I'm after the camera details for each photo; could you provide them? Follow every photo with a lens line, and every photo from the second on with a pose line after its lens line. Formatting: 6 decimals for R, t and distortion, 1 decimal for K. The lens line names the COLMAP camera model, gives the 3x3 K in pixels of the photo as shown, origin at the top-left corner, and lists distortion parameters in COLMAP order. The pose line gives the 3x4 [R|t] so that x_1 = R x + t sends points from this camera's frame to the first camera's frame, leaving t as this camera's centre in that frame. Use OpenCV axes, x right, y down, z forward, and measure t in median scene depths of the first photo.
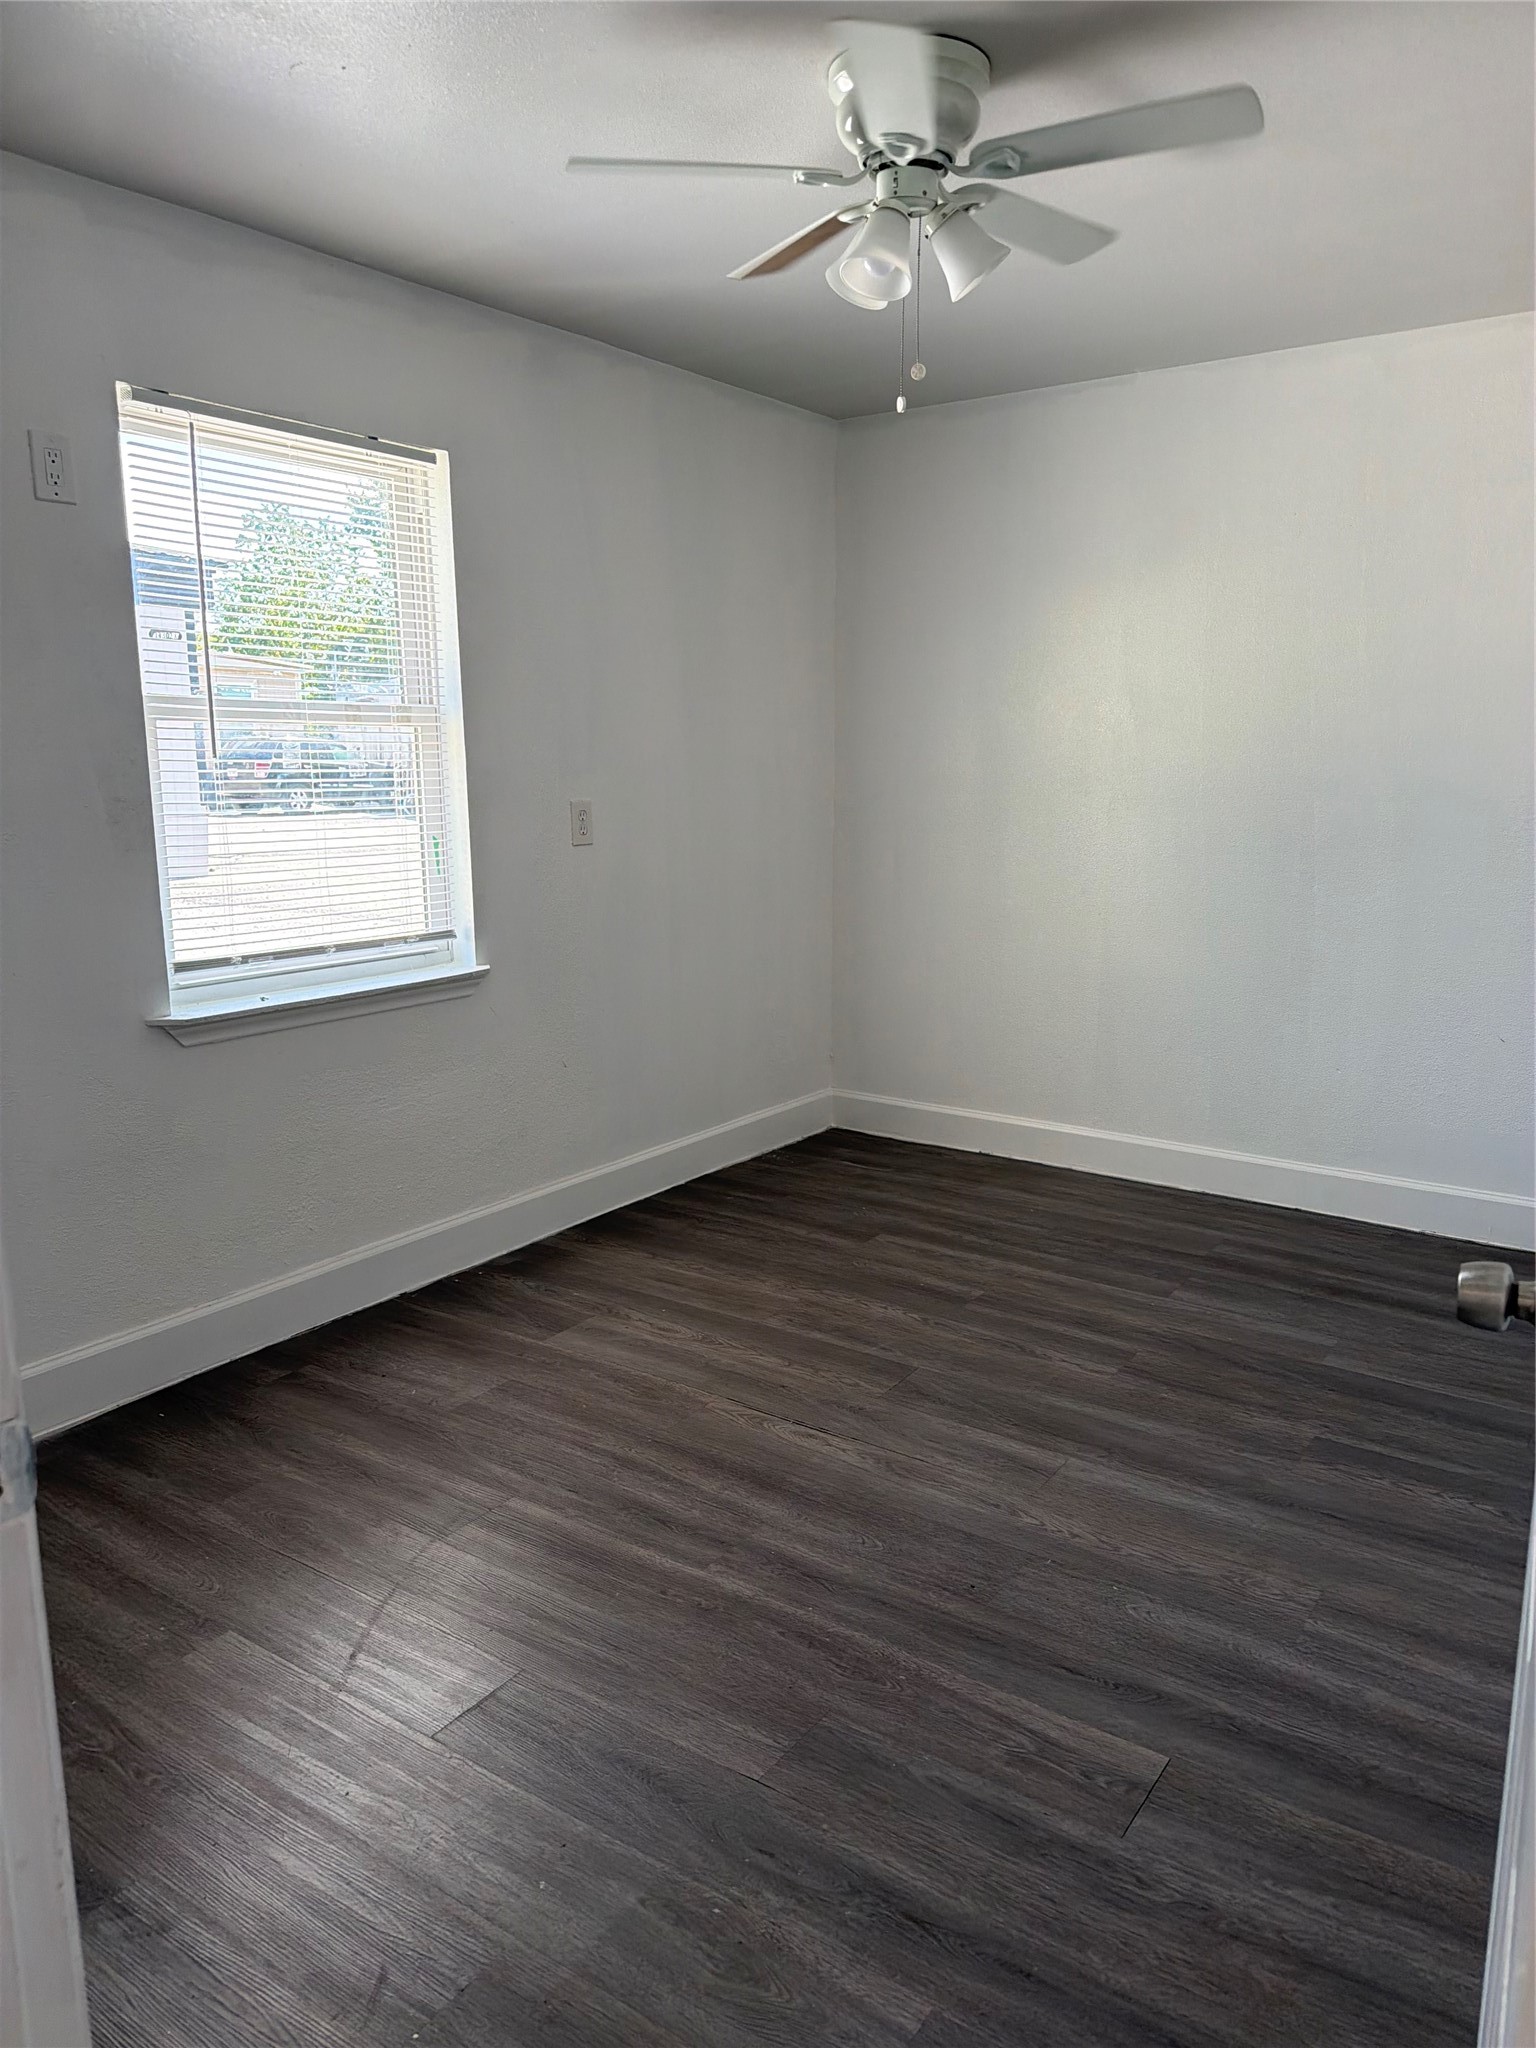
lens RADIAL K [[1433.9, 0, 784.4], [0, 1433.9, 1021.9], [0, 0, 1]] dist [0.117703, -0.164462]
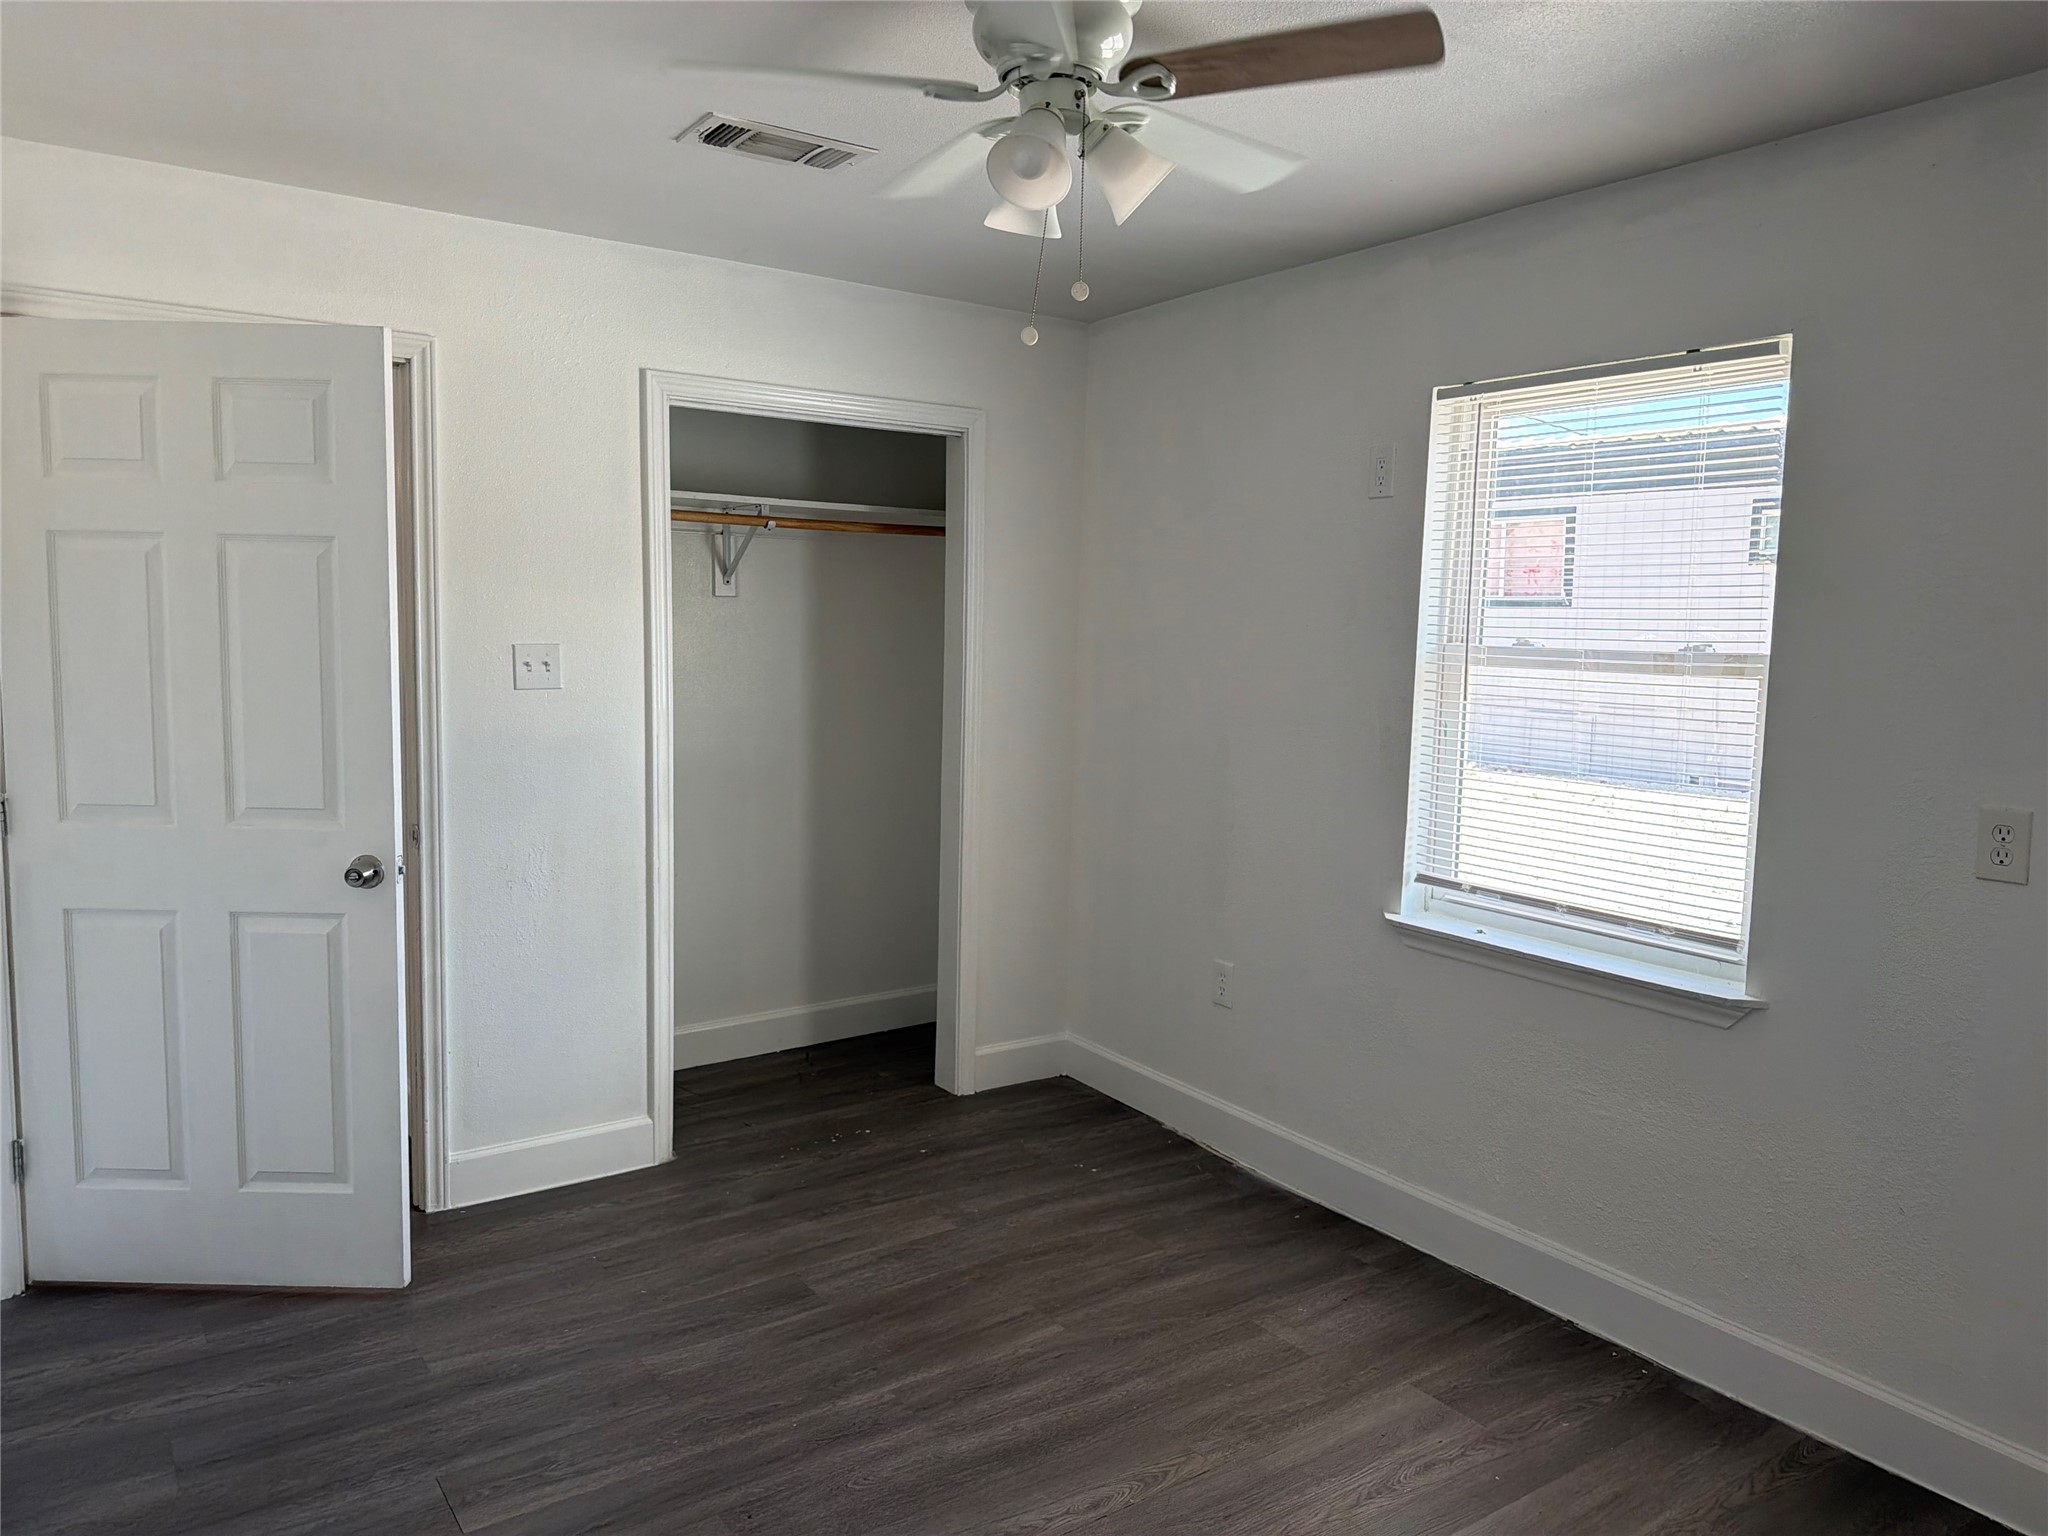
lens RADIAL K [[1469.3, 0, 1032.4], [0, 1469.3, 757.0], [0, 0, 1]] dist [0.075920, -0.101813]
pose [[-0.364673, 0.087250, -0.927039, 0.779382], [-0.187521, 0.968320, 0.164901, -0.270255], [0.912058, 0.233974, -0.336759, 1.120613]]
